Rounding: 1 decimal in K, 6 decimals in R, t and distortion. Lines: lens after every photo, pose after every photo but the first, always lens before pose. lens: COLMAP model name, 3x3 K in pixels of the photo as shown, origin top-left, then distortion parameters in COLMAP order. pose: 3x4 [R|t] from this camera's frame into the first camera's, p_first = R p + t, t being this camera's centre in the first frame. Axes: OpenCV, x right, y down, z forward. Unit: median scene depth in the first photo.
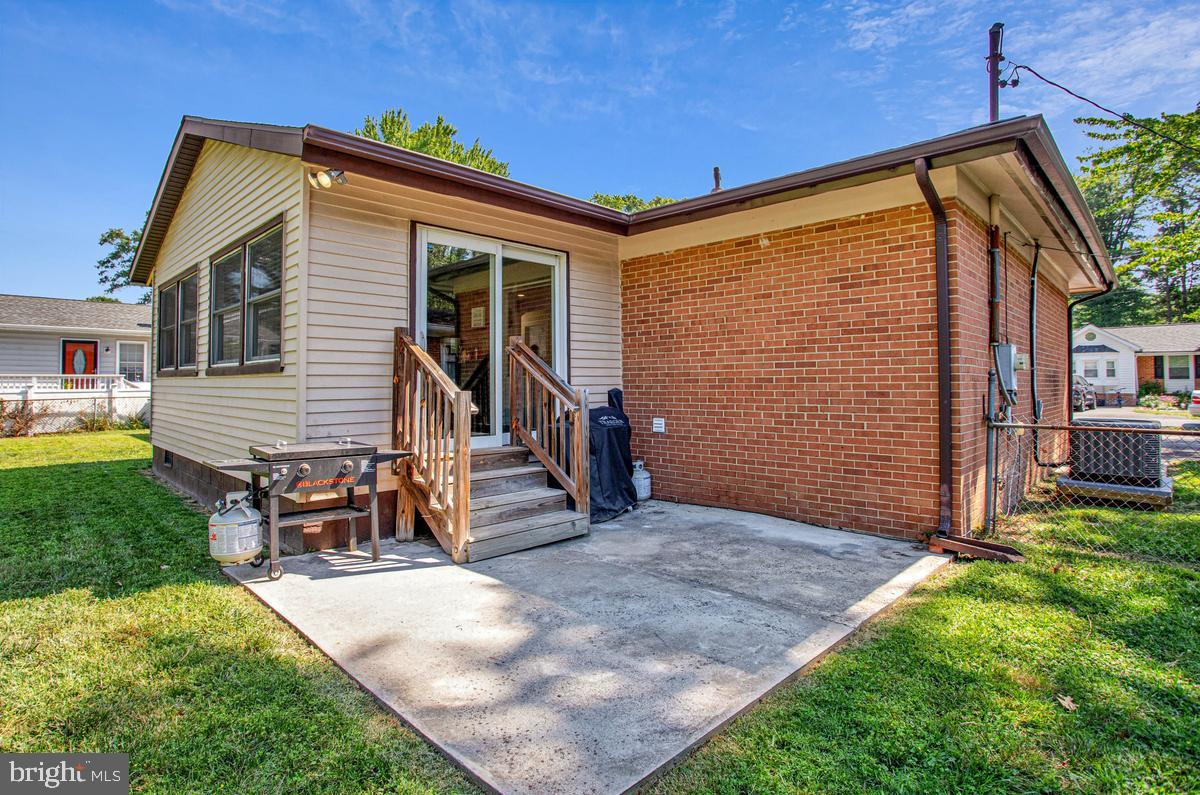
lens RADIAL K [[605.9, 0, 589.2], [0, 605.9, 373.8], [0, 0, 1]] dist [-0.044335, 0.012160]
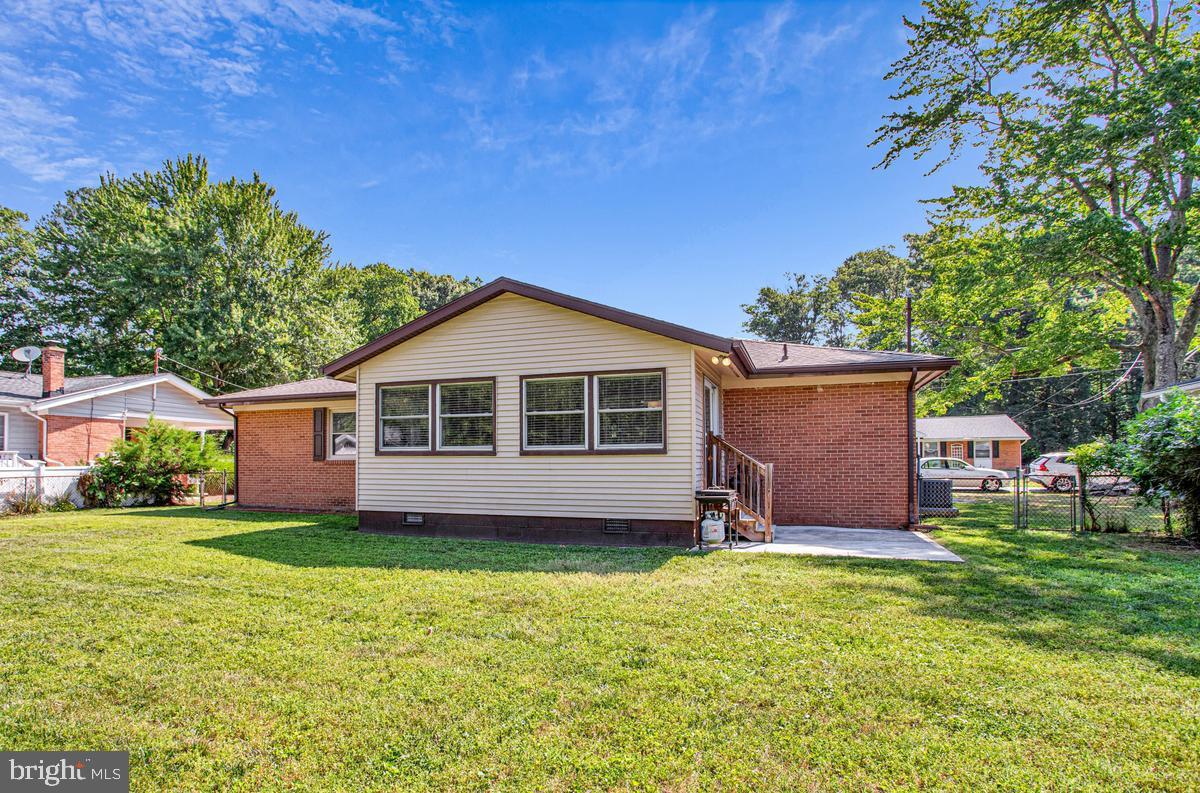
lens RADIAL K [[605.9, 0, 600.8], [0, 605.9, 460.2], [0, 0, 1]] dist [-0.044335, 0.012160]
pose [[0.915999, 0.001449, 0.401178, -0.535983], [-0.006355, 0.999920, 0.010900, -0.000962], [-0.401130, -0.012534, 0.915935, -0.243347]]
